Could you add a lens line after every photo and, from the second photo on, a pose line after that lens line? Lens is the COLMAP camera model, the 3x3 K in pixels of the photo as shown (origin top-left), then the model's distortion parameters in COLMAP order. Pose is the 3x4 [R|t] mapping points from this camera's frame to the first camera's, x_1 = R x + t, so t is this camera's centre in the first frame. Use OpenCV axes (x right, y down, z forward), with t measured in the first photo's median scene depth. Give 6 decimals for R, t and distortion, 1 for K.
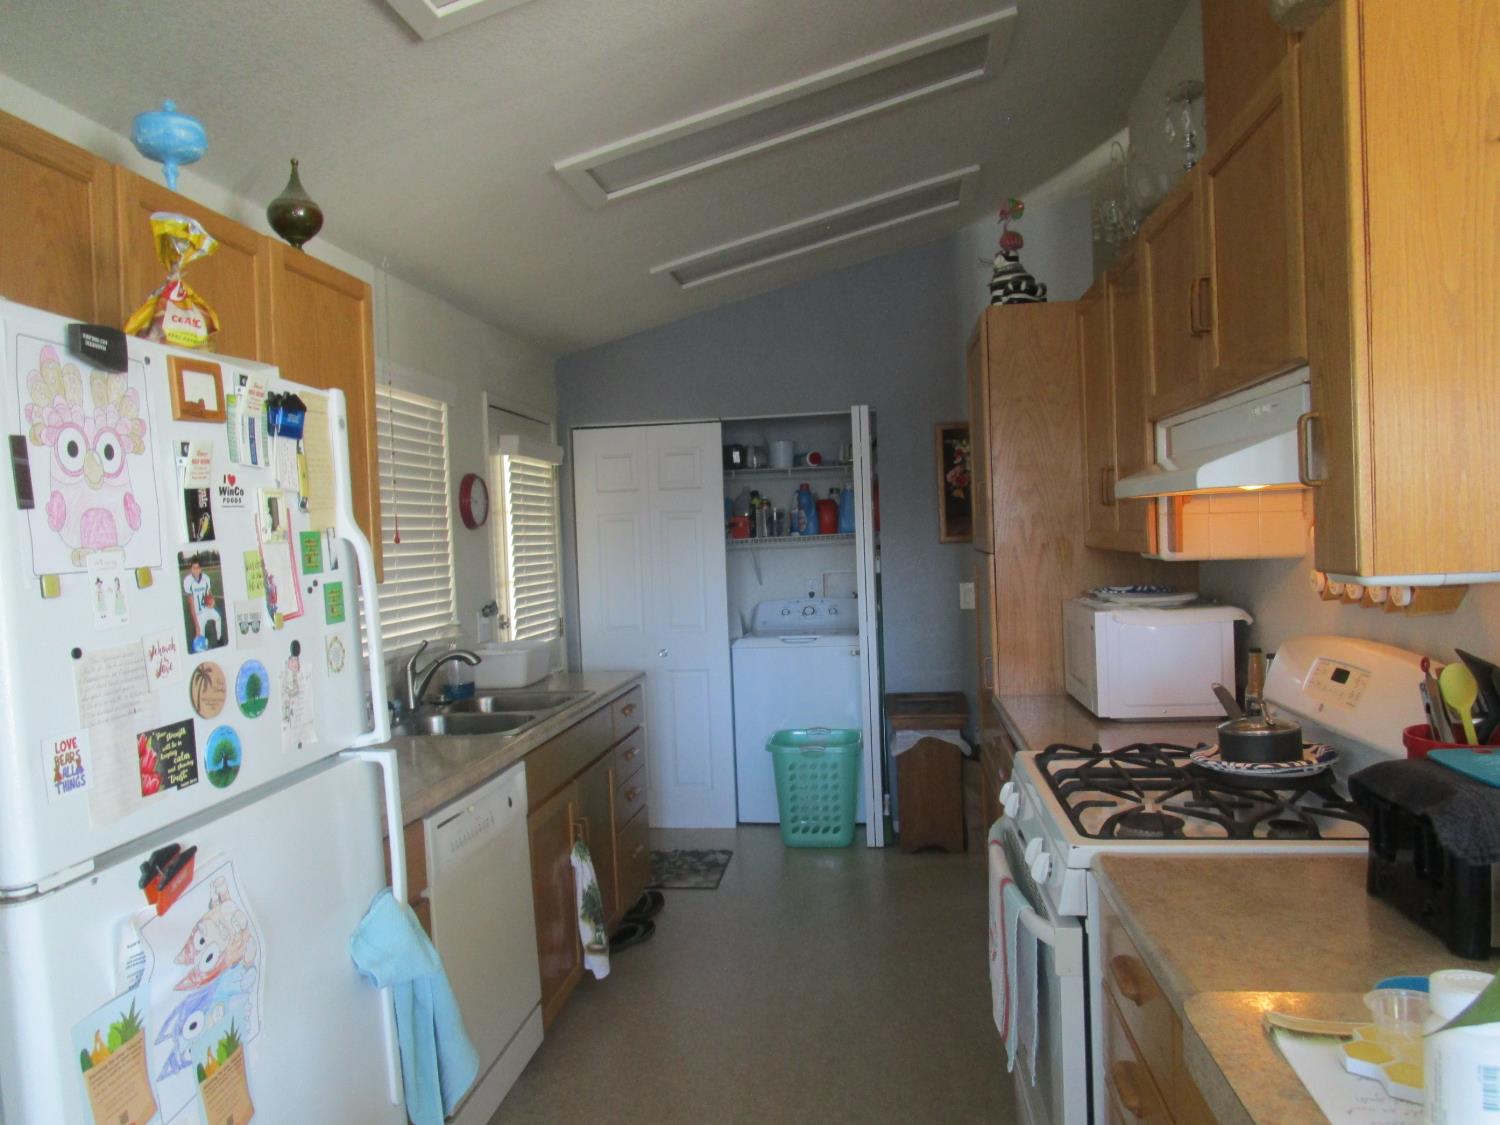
lens RADIAL K [[1082.3, 0, 749.5], [0, 1082.3, 568.6], [0, 0, 1]] dist [-0.011904, -0.015386]
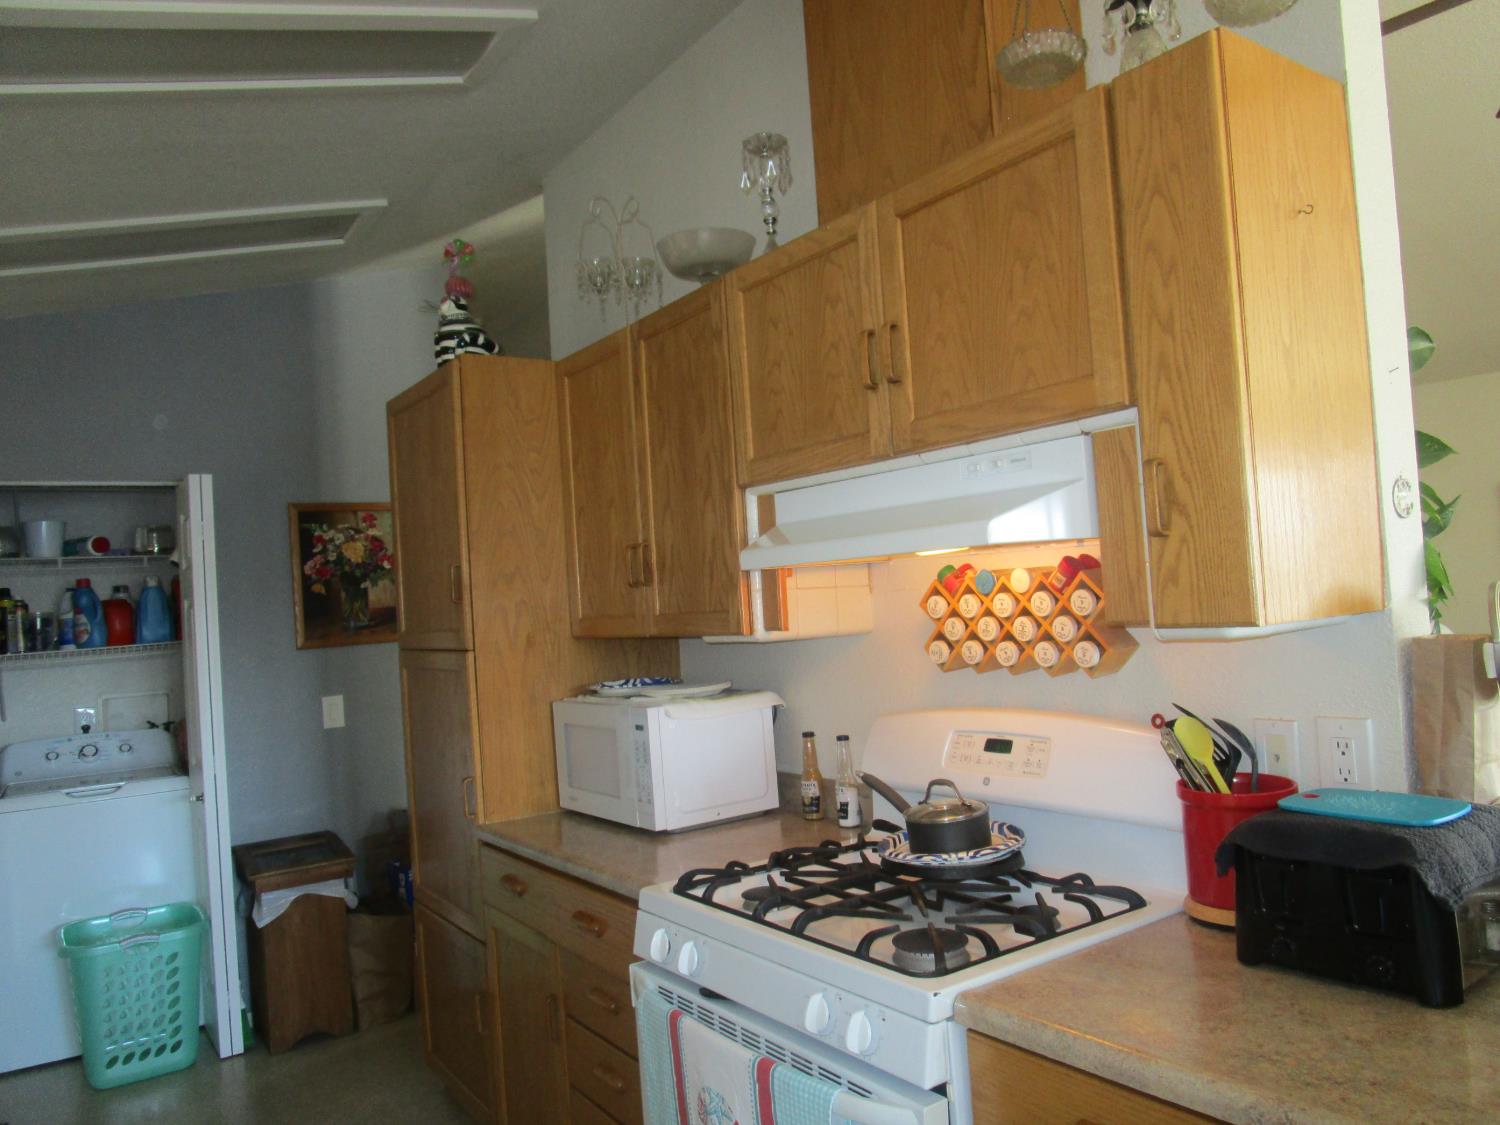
lens RADIAL K [[1082.3, 0, 748.9], [0, 1082.3, 566.3], [0, 0, 1]] dist [-0.011904, -0.015386]
pose [[0.746054, 0.010393, 0.665805, -0.116012], [0.060358, 0.994707, -0.083161, 0.002412], [-0.663145, 0.102229, 0.741477, 0.172667]]
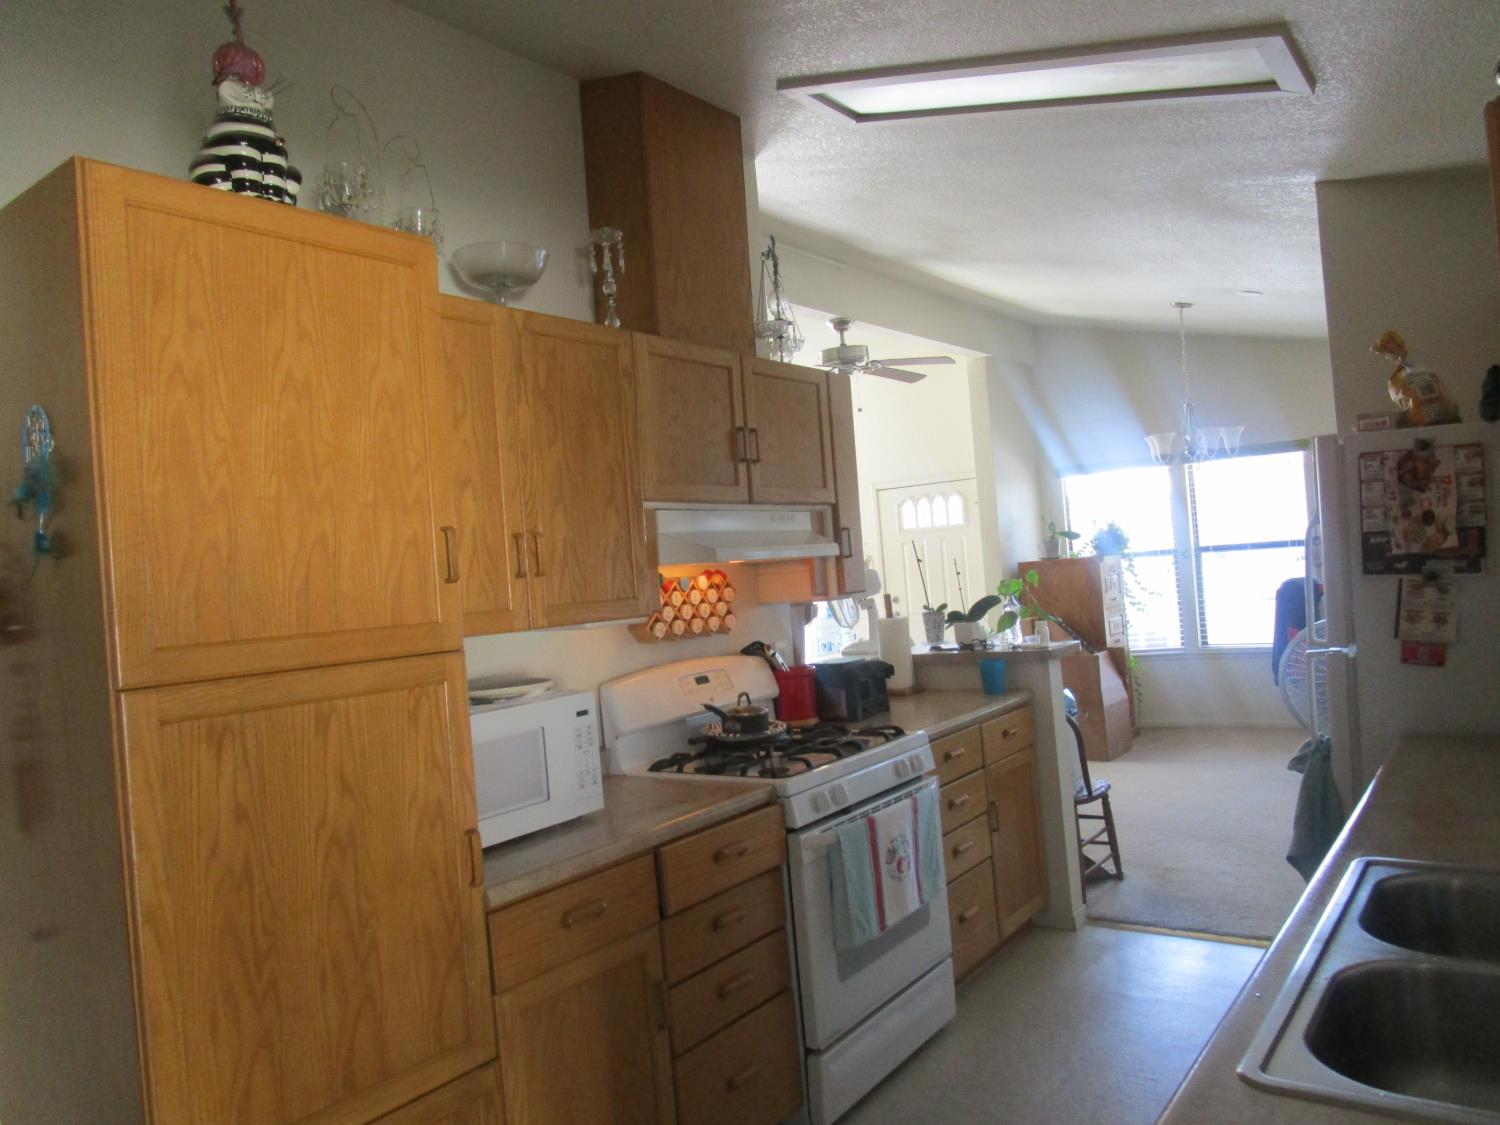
lens RADIAL K [[1082.3, 0, 747.4], [0, 1082.3, 563.2], [0, 0, 1]] dist [-0.011904, -0.015386]
pose [[-0.866644, 0.111142, 0.486391, -0.143179], [0.127631, 0.991821, 0.000777, -0.030223], [-0.482326, 0.062752, -0.873741, 1.032272]]
